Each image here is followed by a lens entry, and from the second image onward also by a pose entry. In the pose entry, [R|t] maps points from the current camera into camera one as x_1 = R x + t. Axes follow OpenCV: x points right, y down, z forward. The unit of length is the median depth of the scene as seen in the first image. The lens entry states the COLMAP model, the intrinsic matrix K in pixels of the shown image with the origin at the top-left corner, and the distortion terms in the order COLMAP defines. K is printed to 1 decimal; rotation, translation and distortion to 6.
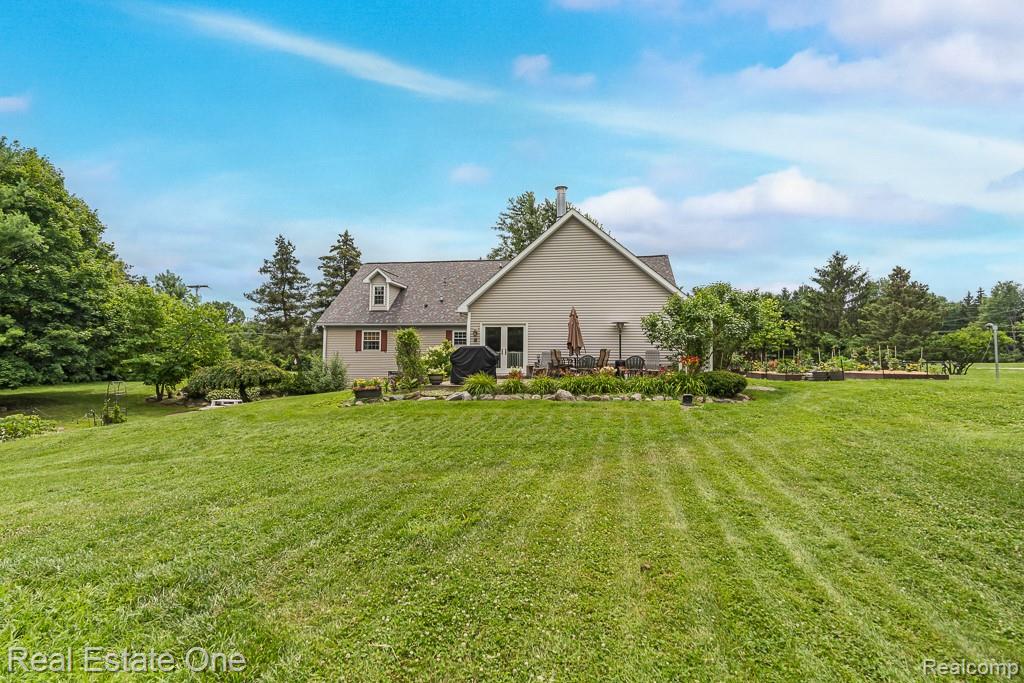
lens RADIAL K [[472.4, 0, 511.7], [0, 472.4, 349.1], [0, 0, 1]] dist [-0.000987, 0.000762]
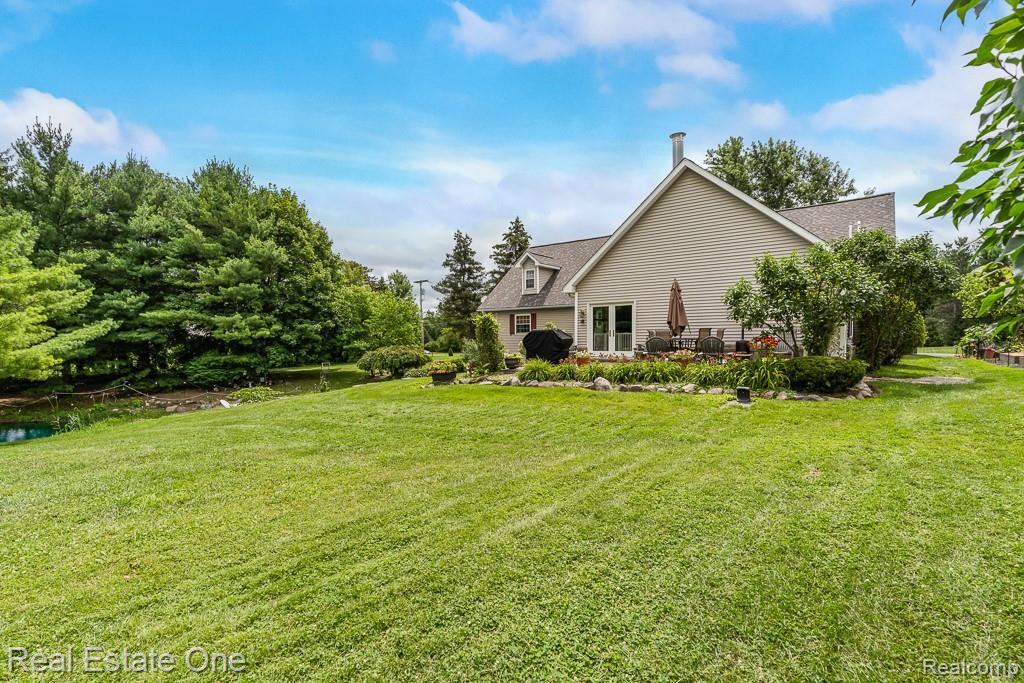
lens RADIAL K [[480.1, 0, 512.0], [0, 480.1, 367.7], [0, 0, 1]] dist [-0.000598, 0.000142]
pose [[0.883412, 0.010027, -0.468490, 0.191112], [0.028402, 0.996787, 0.074890, -0.002450], [0.467736, -0.079464, 0.880289, 0.063076]]
